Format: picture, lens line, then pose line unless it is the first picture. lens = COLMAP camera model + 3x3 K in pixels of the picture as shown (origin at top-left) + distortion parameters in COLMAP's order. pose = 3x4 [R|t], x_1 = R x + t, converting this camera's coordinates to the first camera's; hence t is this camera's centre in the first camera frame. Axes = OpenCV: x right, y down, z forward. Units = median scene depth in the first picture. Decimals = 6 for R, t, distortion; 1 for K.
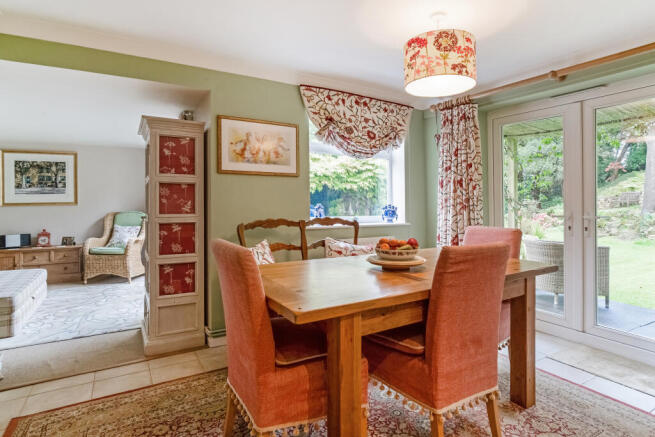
lens RADIAL K [[355.2, 0, 326.7], [0, 355.2, 201.9], [0, 0, 1]] dist [-0.104836, -0.000065]
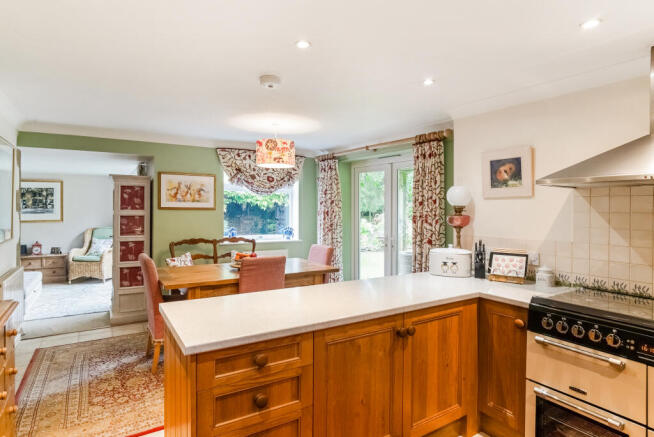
lens RADIAL K [[354.7, 0, 326.2], [0, 354.7, 201.9], [0, 0, 1]] dist [-0.104836, -0.000065]
pose [[0.998920, 0.003402, 0.046347, 0.313157], [-0.002507, 0.999810, -0.019355, -0.074712], [-0.046404, 0.019218, 0.998738, -0.490984]]
